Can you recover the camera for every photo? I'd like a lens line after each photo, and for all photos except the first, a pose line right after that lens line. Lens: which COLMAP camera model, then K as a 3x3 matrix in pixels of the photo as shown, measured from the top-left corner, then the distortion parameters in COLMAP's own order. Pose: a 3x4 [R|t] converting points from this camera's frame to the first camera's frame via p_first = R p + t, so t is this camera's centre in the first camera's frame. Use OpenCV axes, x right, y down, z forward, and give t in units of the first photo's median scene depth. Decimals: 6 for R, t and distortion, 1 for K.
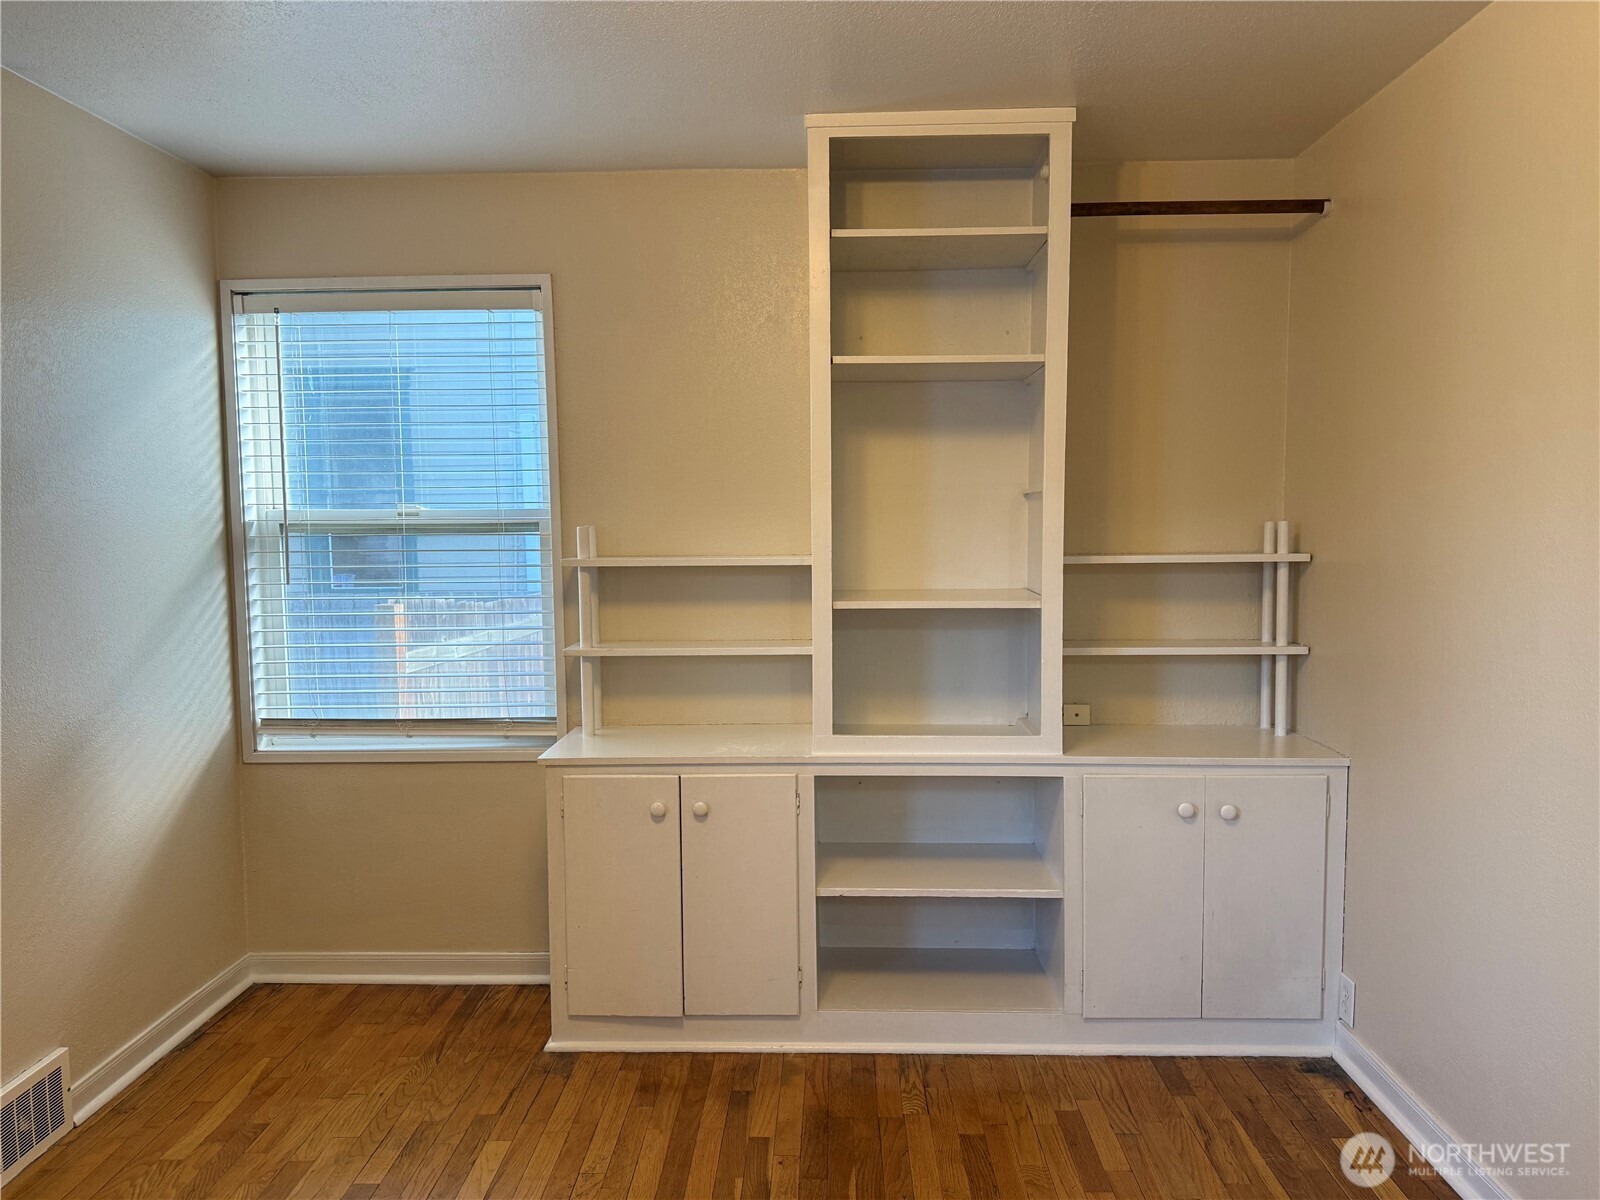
lens RADIAL K [[1118.9, 0, 800.2], [0, 1118.9, 609.5], [0, 0, 1]] dist [0.116715, -0.198194]
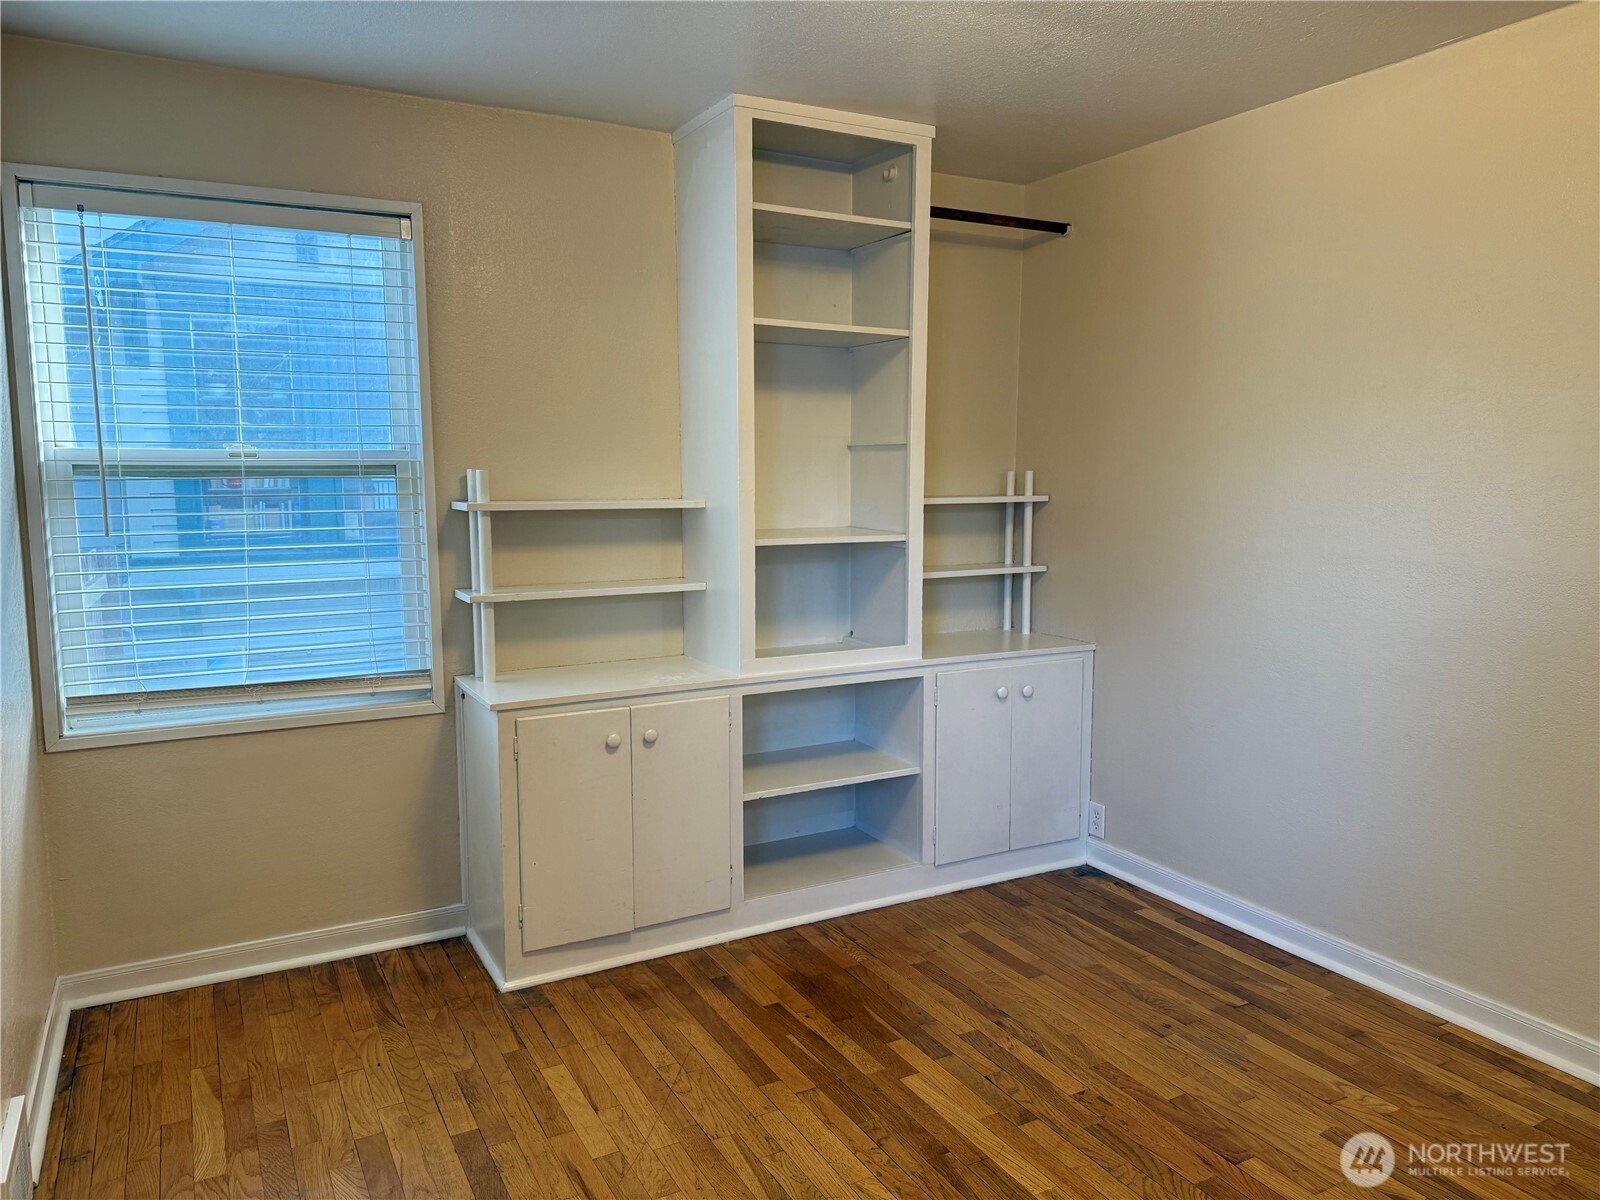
lens RADIAL K [[1114.4, 0, 794.4], [0, 1114.4, 607.8], [0, 0, 1]] dist [0.116642, -0.149524]
pose [[0.867207, -0.054669, 0.494938, -0.479215], [0.033758, 0.998123, 0.051101, 0.005521], [-0.496802, -0.027607, 0.867424, 0.008231]]
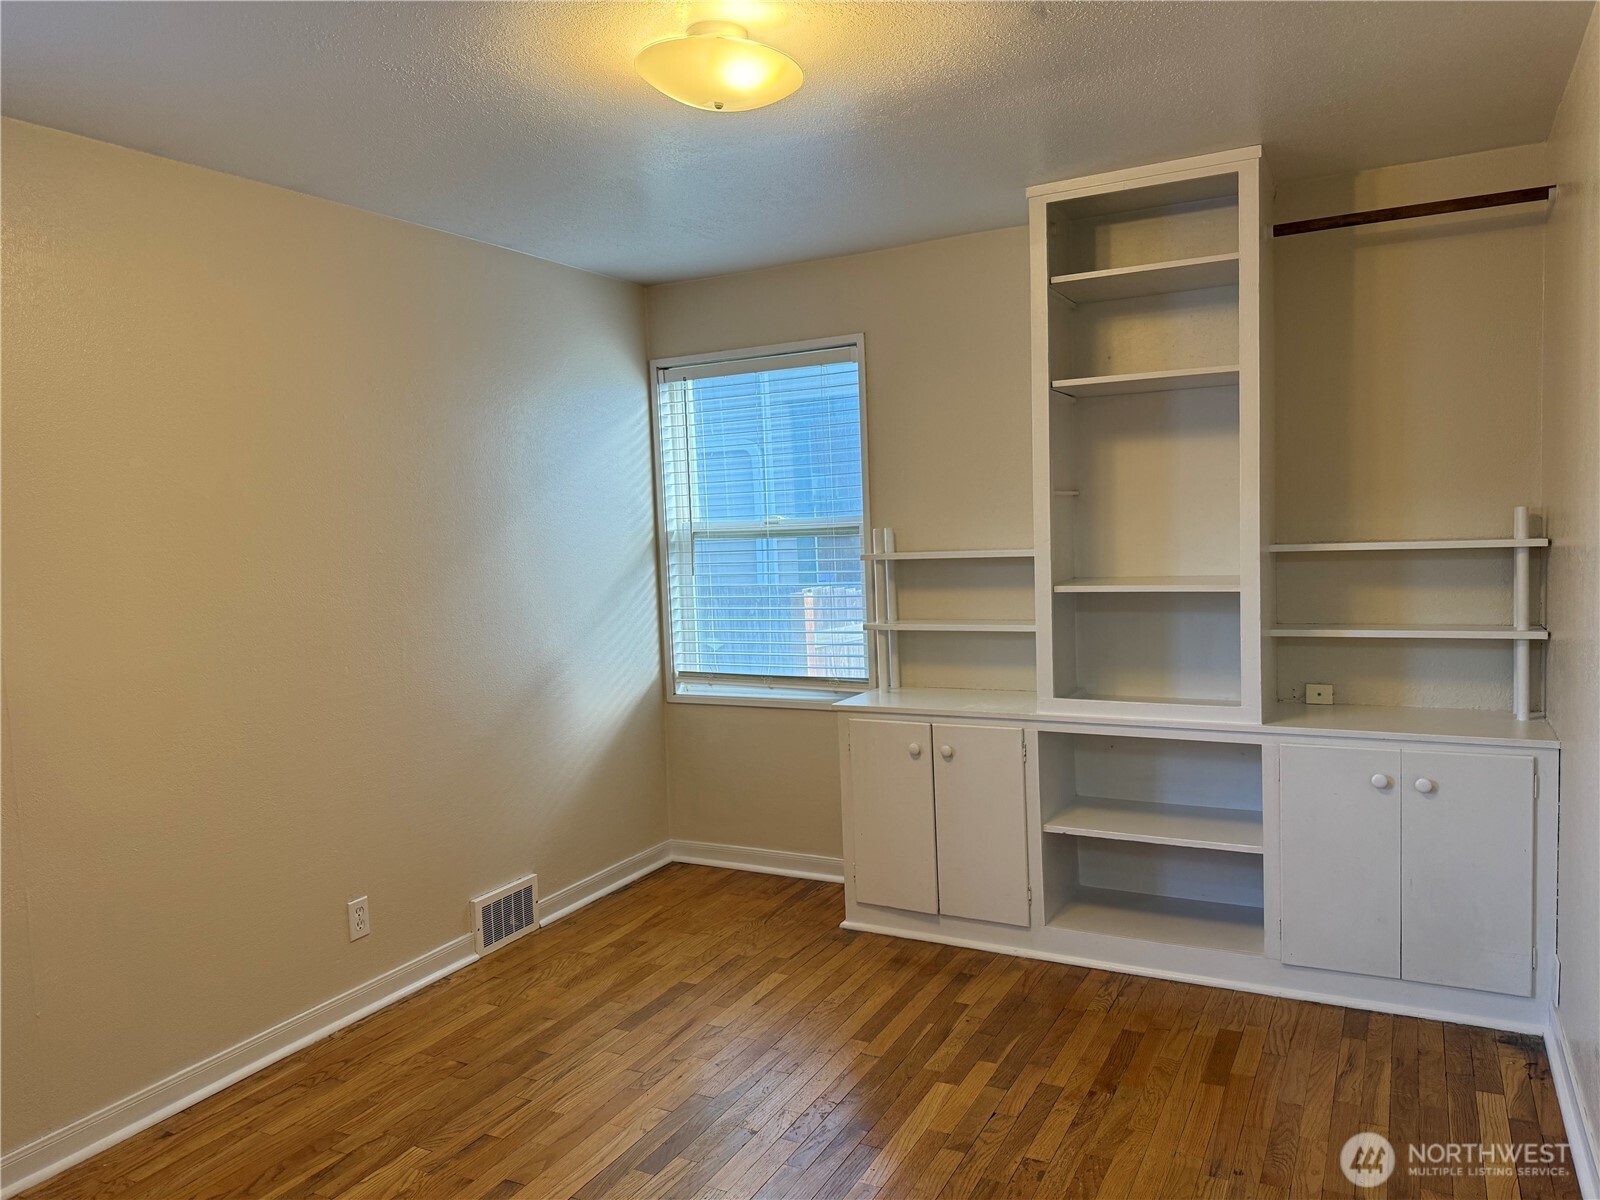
lens RADIAL K [[1111.3, 0, 818.8], [0, 1111.3, 610.3], [0, 0, 1]] dist [0.112217, -0.152124]
pose [[0.901540, 0.008955, -0.432602, 0.312646], [-0.006903, 0.999956, 0.006314, 0.012542], [0.432640, -0.002706, 0.901563, -0.182804]]
